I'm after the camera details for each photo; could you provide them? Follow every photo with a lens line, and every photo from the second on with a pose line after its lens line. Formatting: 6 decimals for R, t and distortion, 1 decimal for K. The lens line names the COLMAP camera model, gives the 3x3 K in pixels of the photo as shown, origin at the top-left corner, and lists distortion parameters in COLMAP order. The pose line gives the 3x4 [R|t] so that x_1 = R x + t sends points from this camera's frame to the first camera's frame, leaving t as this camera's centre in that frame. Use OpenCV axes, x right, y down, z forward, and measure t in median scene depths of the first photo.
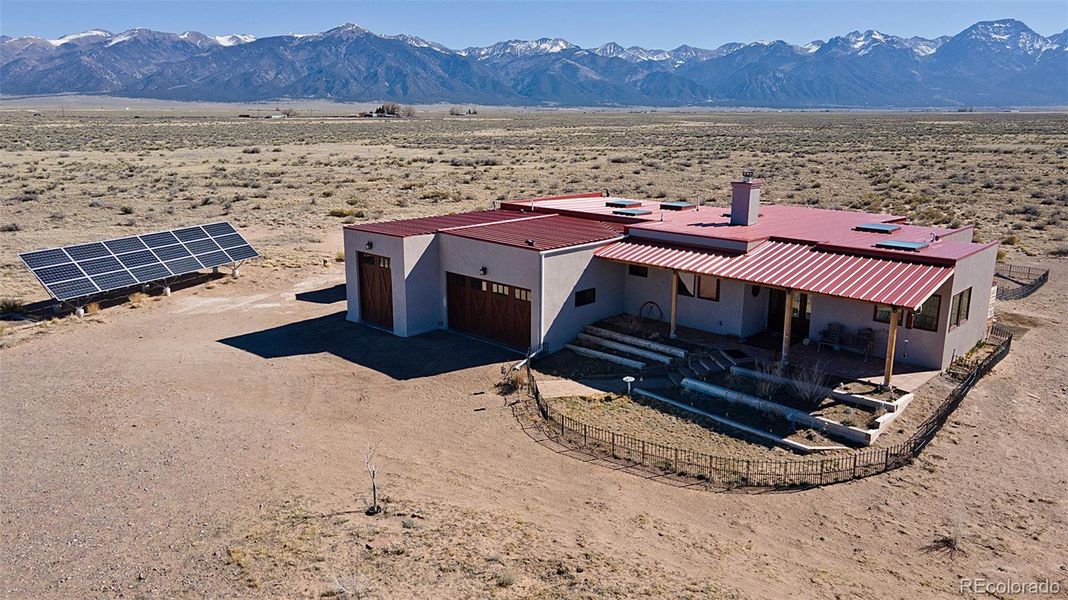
lens RADIAL K [[756.9, 0, 534.0], [0, 756.9, 300.0], [0, 0, 1]] dist [0.047175, 0.000548]
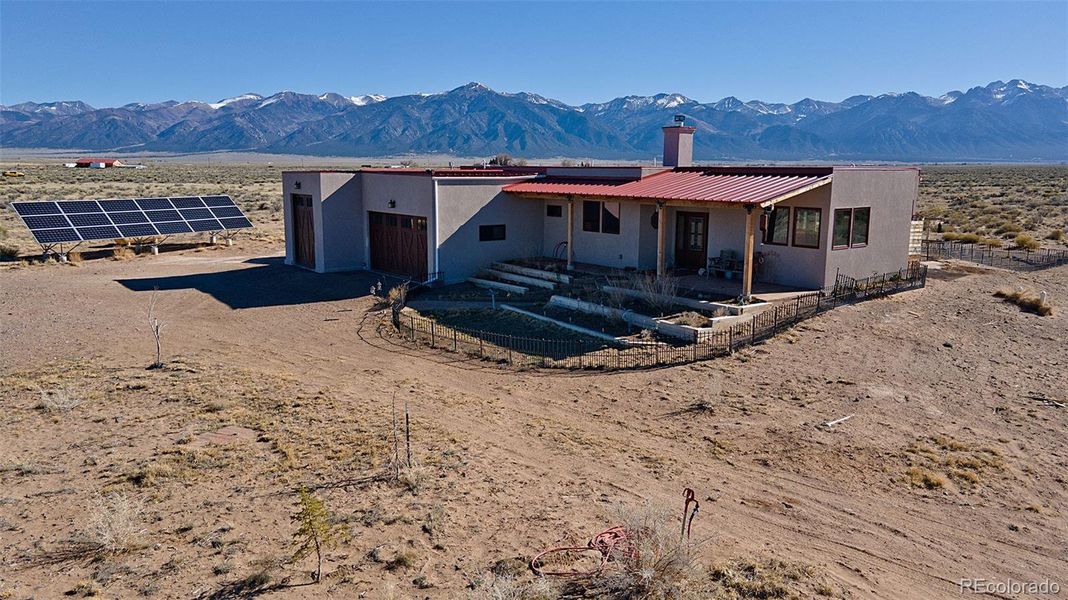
lens RADIAL K [[756.9, 0, 534.0], [0, 756.9, 300.0], [0, 0, 1]] dist [0.047175, 0.000548]
pose [[0.990143, 0.026262, -0.137577, 0.272189], [-0.034916, 0.997534, -0.060875, 0.149242], [0.135639, 0.065079, 0.988619, 0.039258]]
